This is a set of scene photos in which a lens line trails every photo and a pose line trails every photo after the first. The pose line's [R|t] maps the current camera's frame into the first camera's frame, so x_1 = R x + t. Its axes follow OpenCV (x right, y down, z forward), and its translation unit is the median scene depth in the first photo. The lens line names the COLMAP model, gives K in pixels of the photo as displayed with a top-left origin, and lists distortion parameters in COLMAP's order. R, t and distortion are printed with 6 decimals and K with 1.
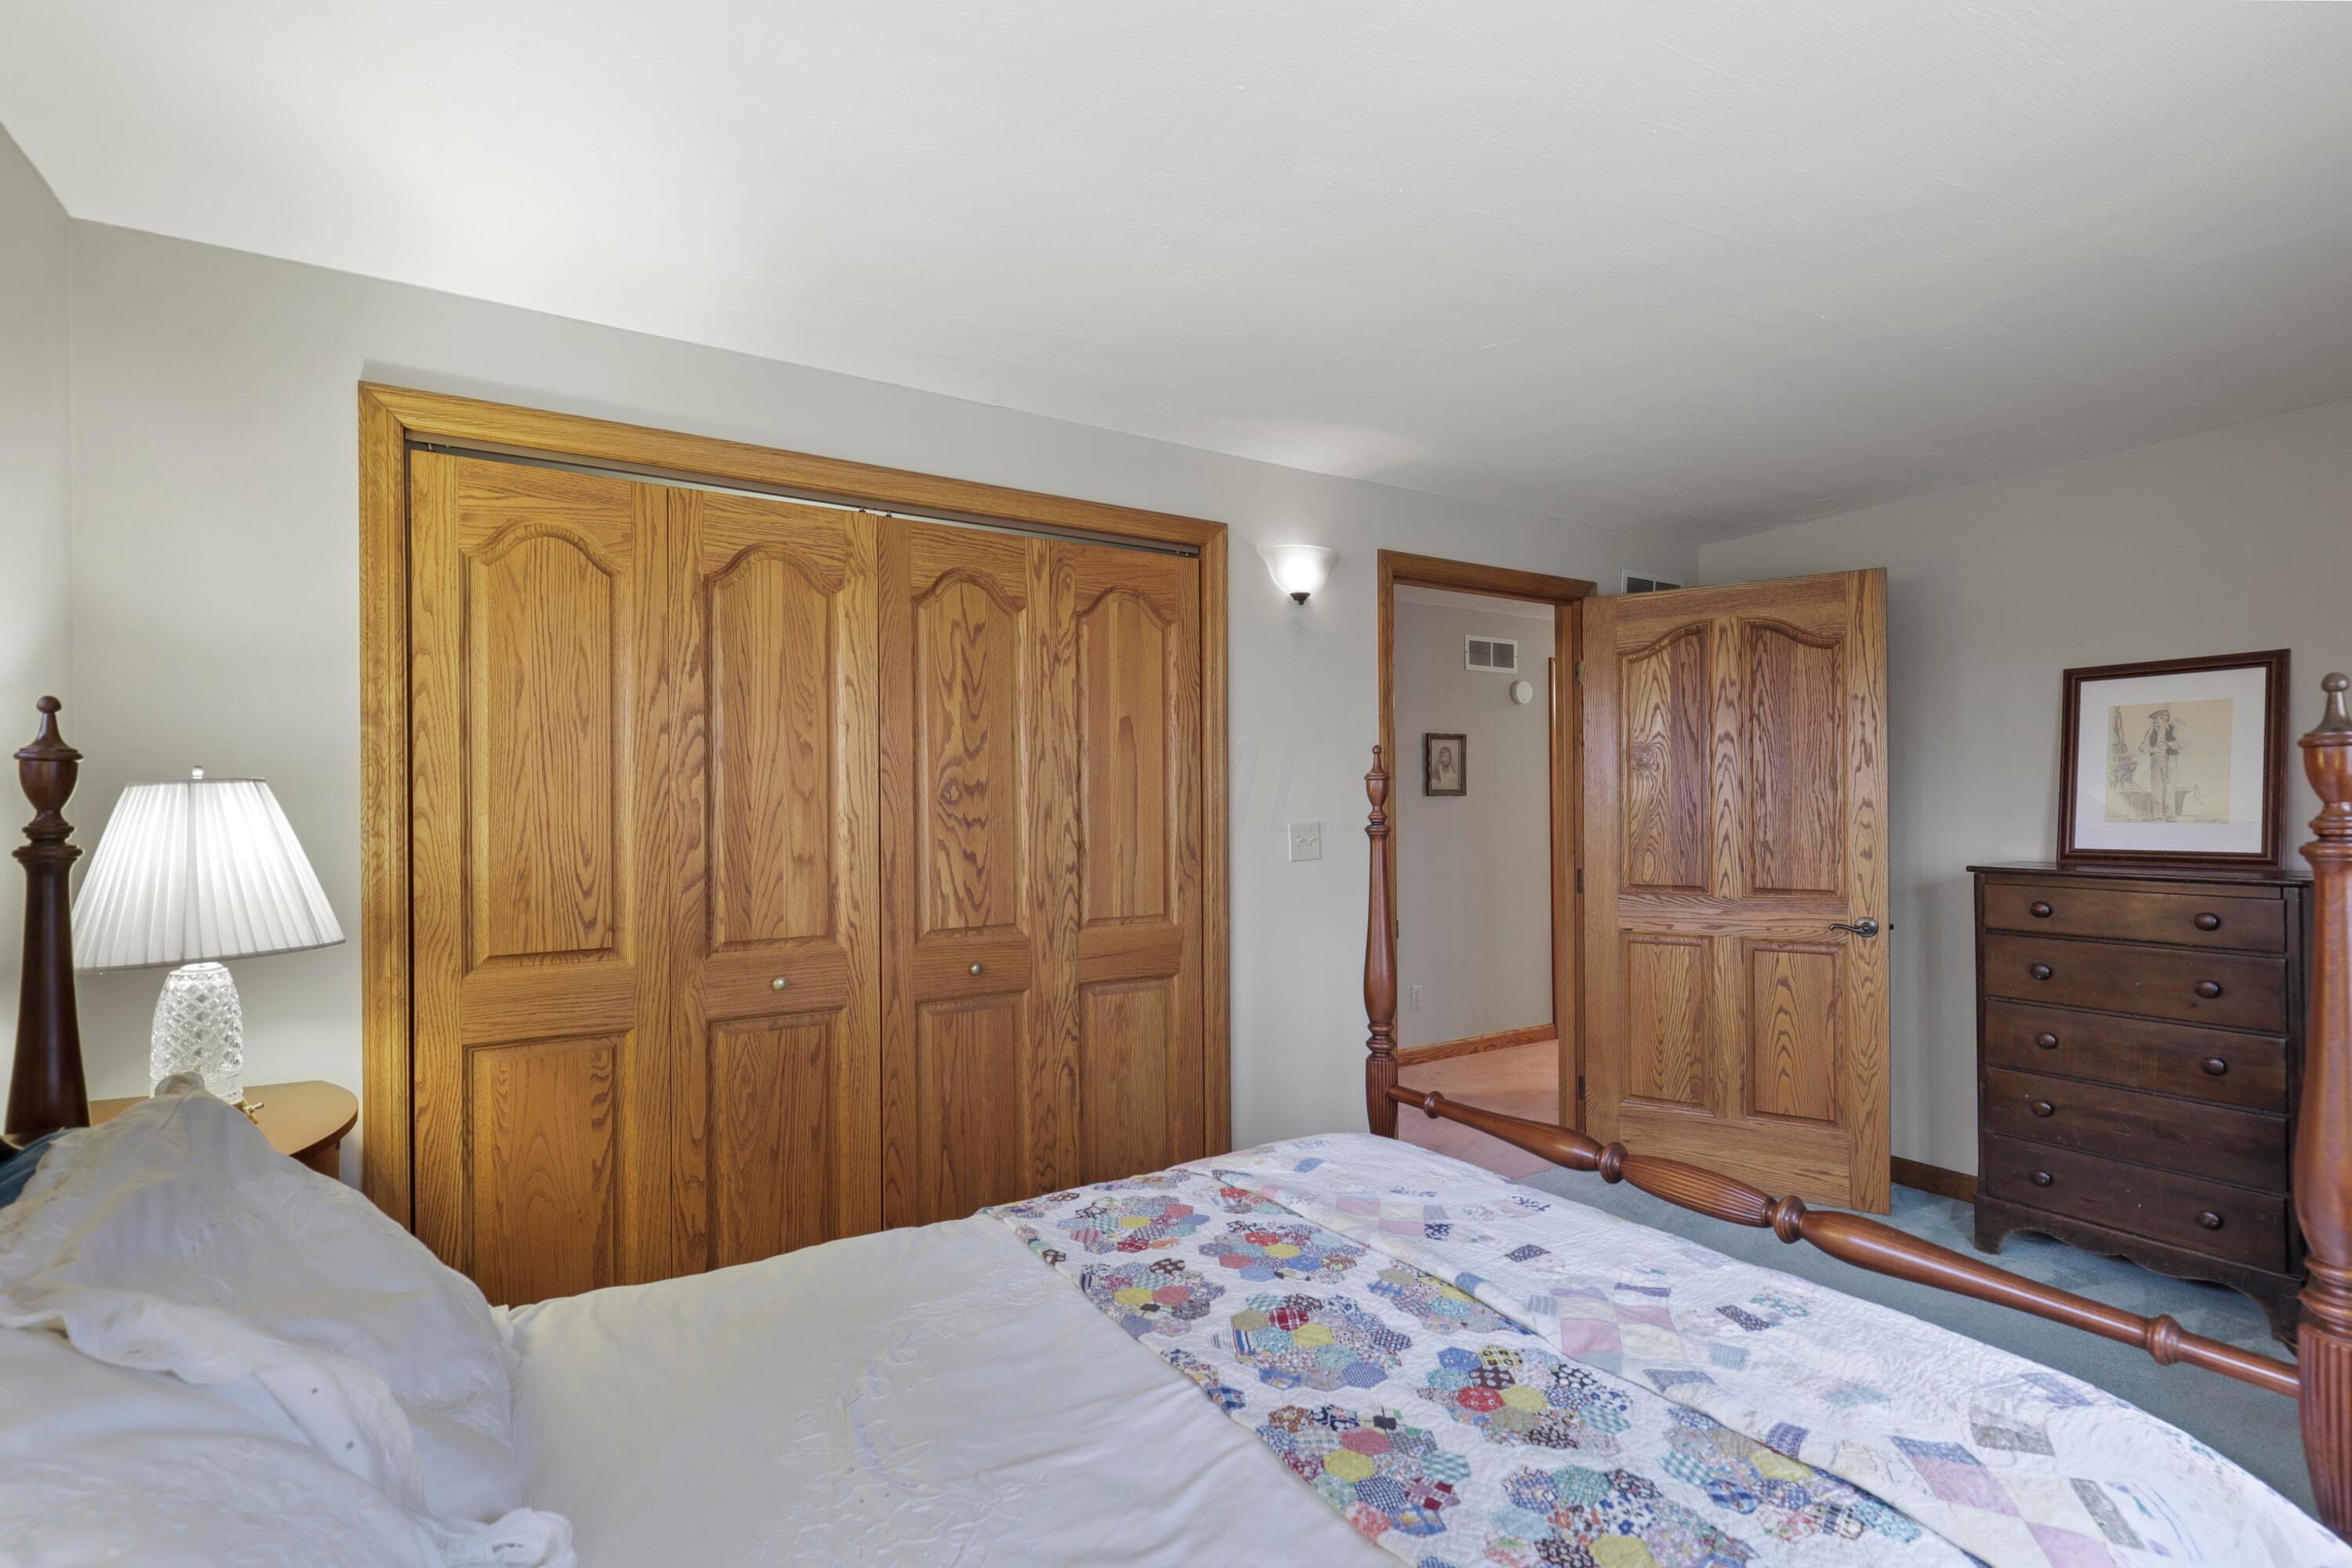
lens RADIAL K [[1068.6, 0, 1170.1], [0, 1068.6, 797.4], [0, 0, 1]] dist [-0.000220, 0.000209]
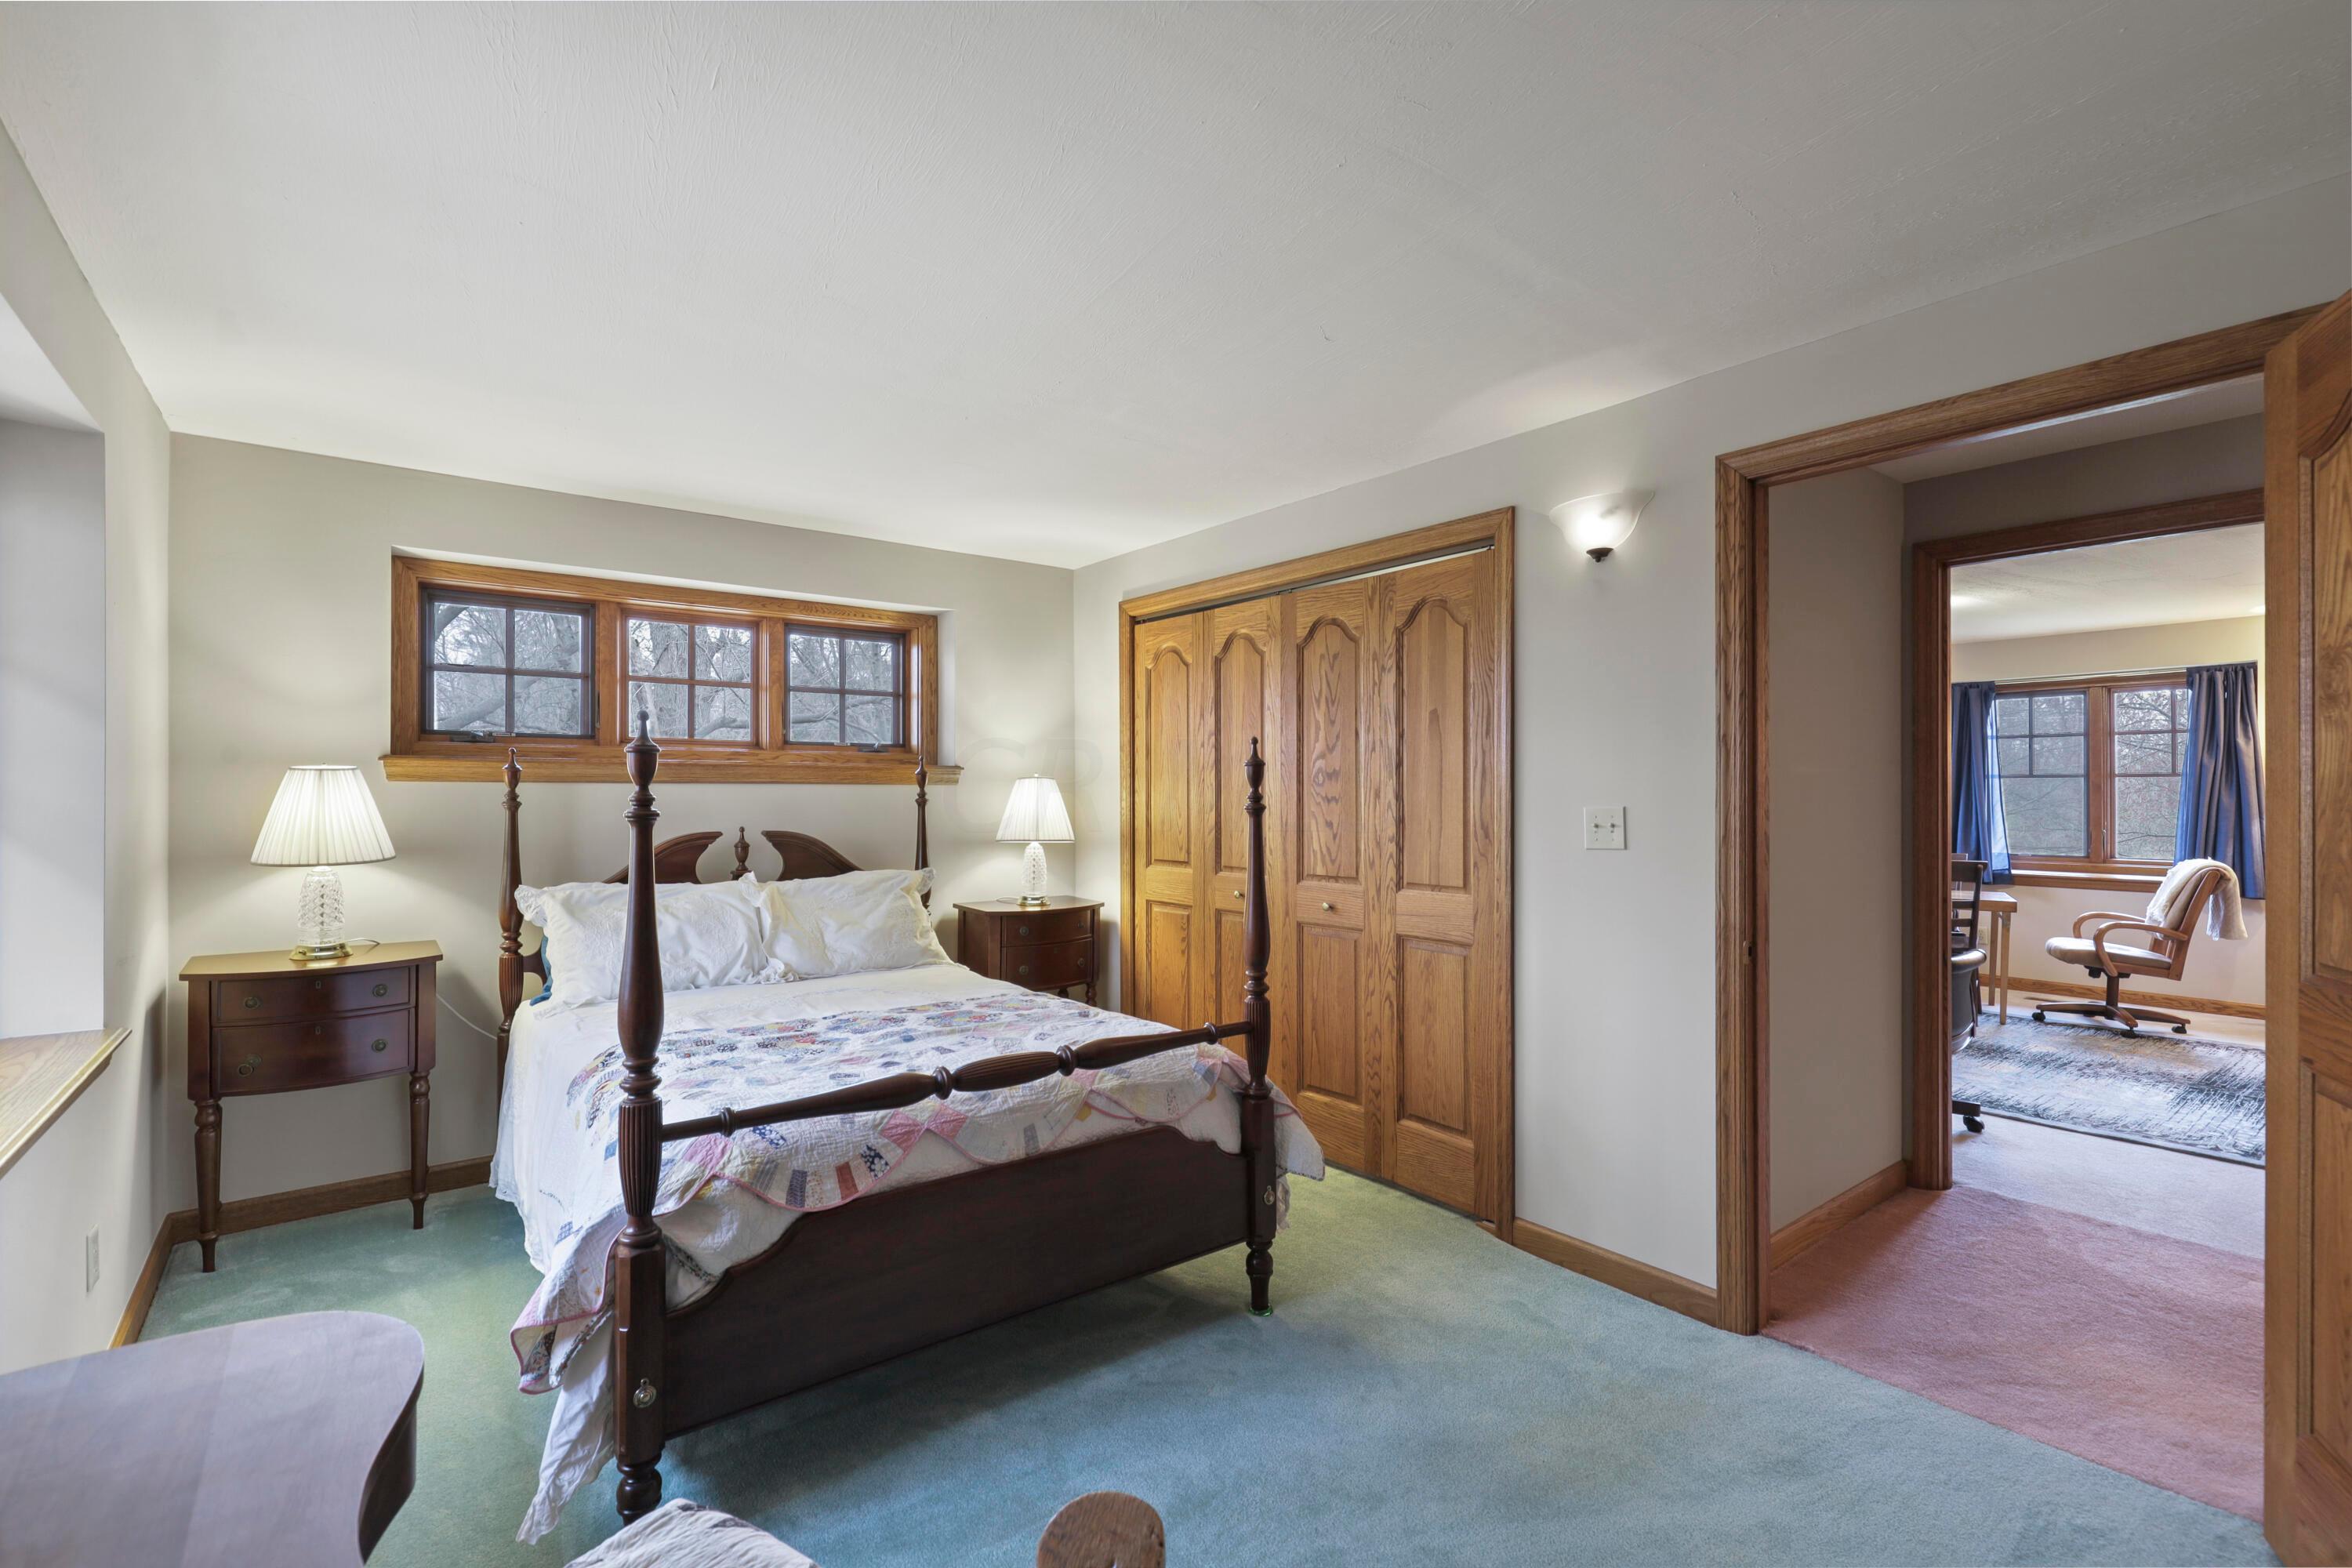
lens RADIAL K [[1054.2, 0, 1179.4], [0, 1054.2, 787.2], [0, 0, 1]] dist [0.000140, 0.000163]
pose [[0.111705, 0.000461, -0.993741, 1.142977], [0.004652, 0.999989, 0.000987, 0.005697], [0.993731, -0.004734, 0.111701, 0.661912]]
